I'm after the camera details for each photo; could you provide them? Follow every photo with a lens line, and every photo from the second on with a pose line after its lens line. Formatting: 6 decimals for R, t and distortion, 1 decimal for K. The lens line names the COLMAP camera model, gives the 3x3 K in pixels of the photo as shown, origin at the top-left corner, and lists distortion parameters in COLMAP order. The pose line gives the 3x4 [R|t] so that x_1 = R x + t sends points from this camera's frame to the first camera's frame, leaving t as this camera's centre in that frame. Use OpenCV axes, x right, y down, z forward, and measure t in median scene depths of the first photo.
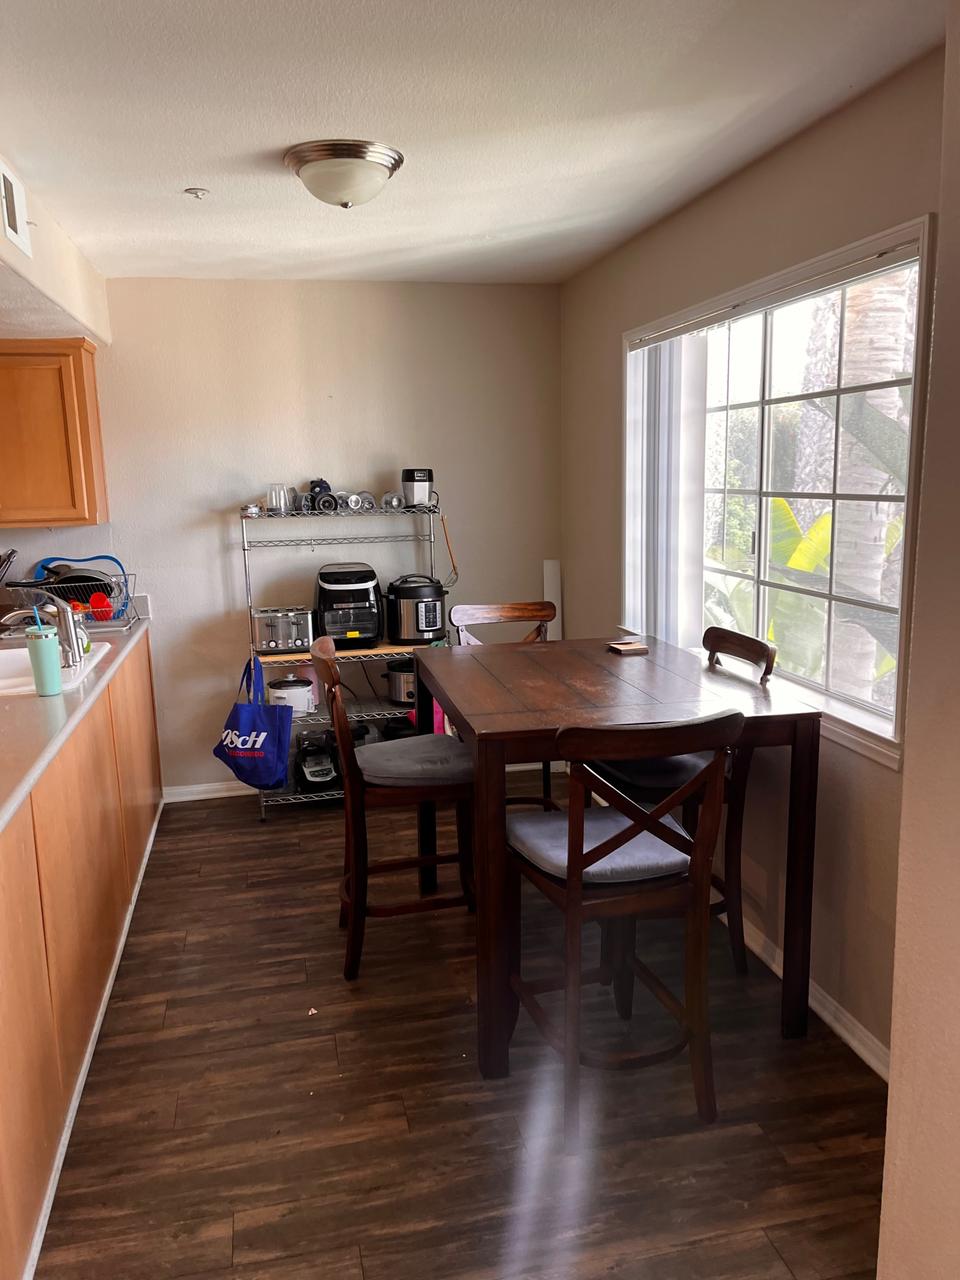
lens RADIAL K [[966.8, 0, 480.0], [0, 966.8, 640.0], [0, 0, 1]] dist [0.026678, 0.002320]
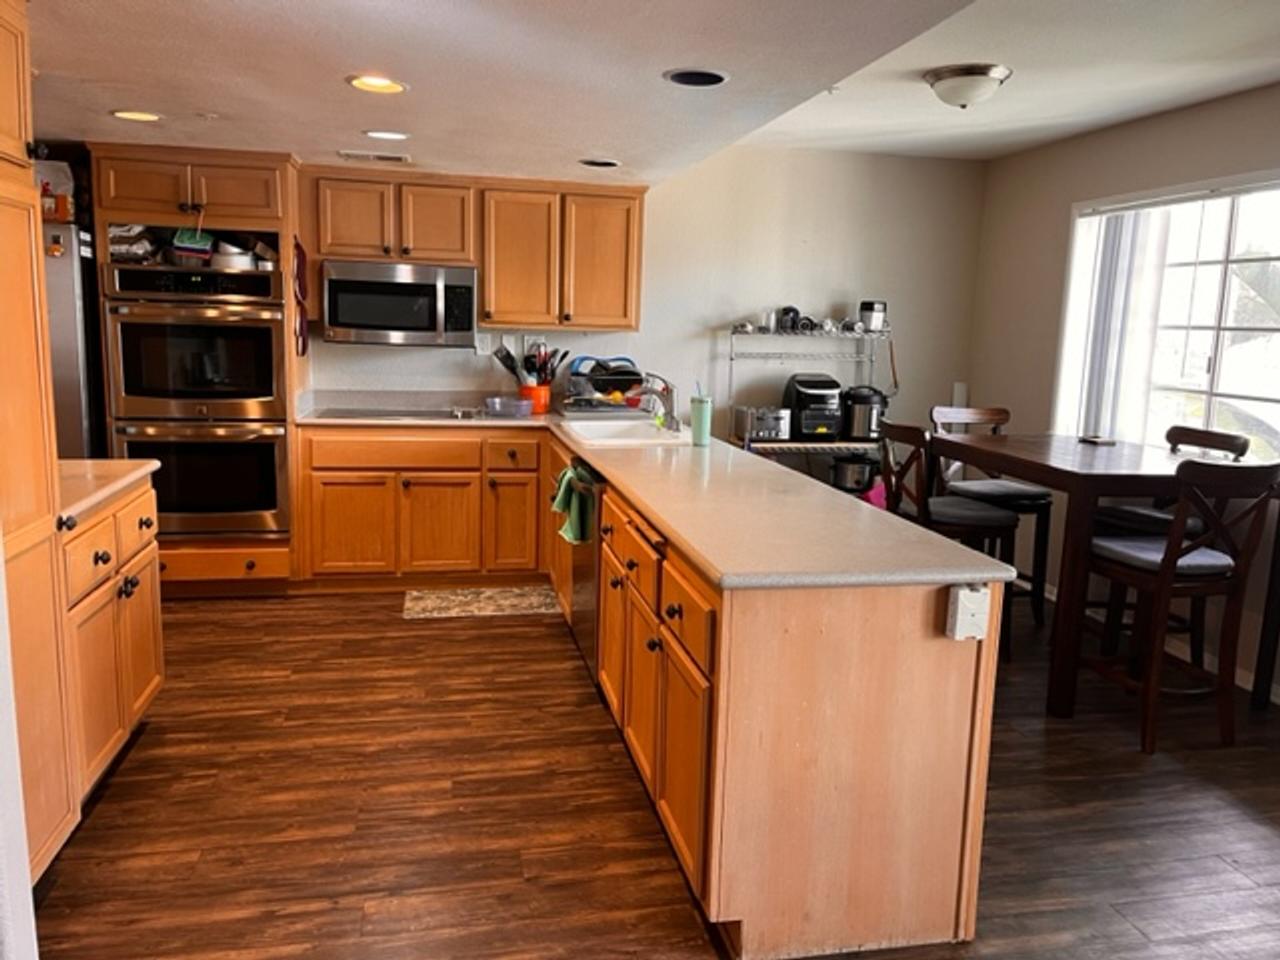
lens RADIAL K [[966.8, 0, 640.0], [0, 966.8, 480.0], [0, 0, 1]] dist [0.026678, 0.002320]
pose [[0.998500, 0.054732, 0.001334, -0.393206], [-0.054714, 0.998440, -0.011105, 0.092536], [-0.001940, 0.011016, 0.999937, -0.276615]]
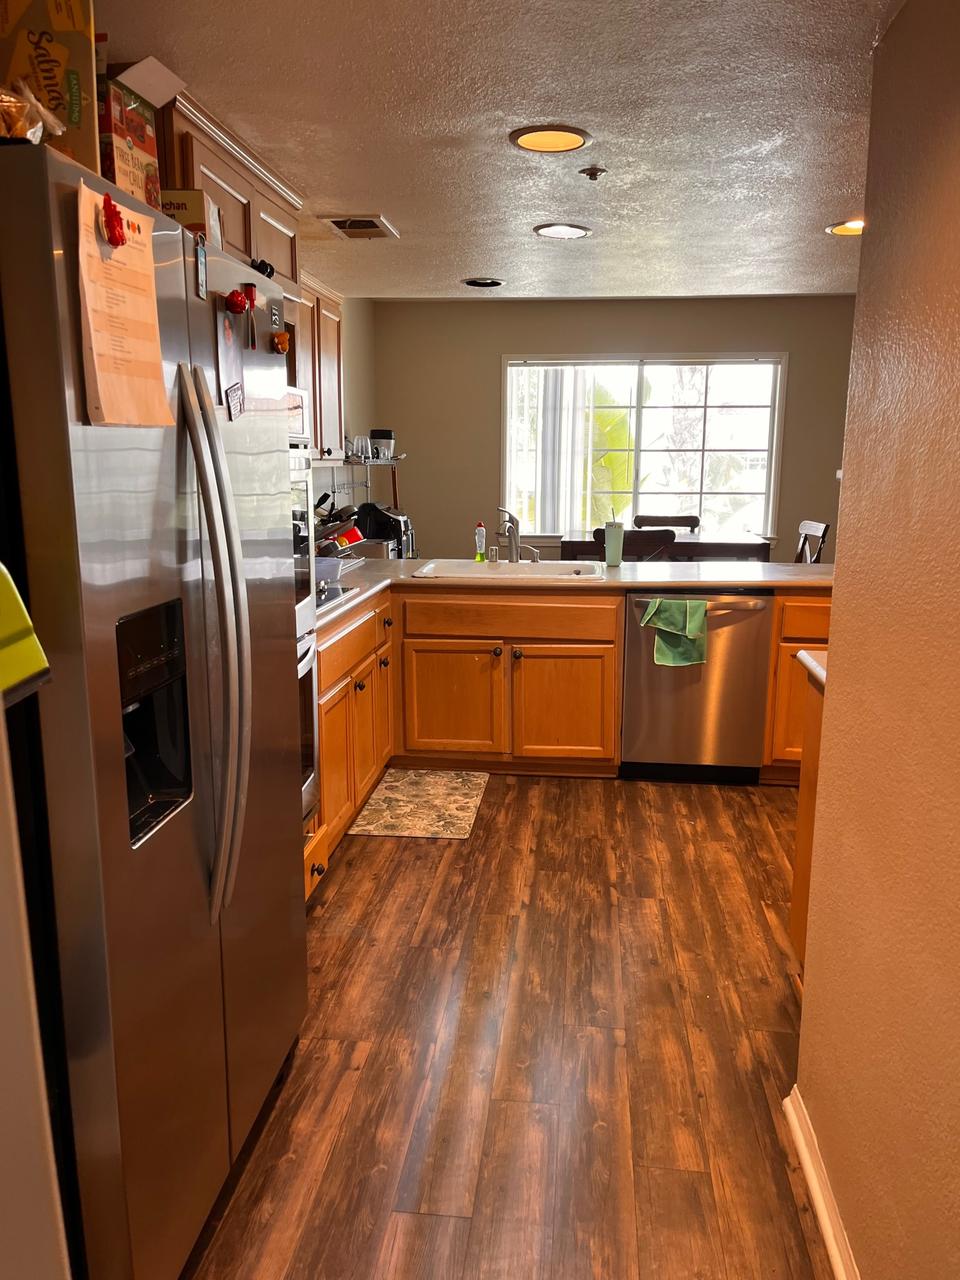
lens RADIAL K [[966.8, 0, 480.0], [0, 966.8, 640.0], [0, 0, 1]] dist [0.026678, 0.002320]
pose [[0.325745, -0.146086, 0.934103, -1.431492], [0.157789, 0.982534, 0.098635, -0.005906], [-0.932198, 0.115261, 0.343107, 0.500623]]
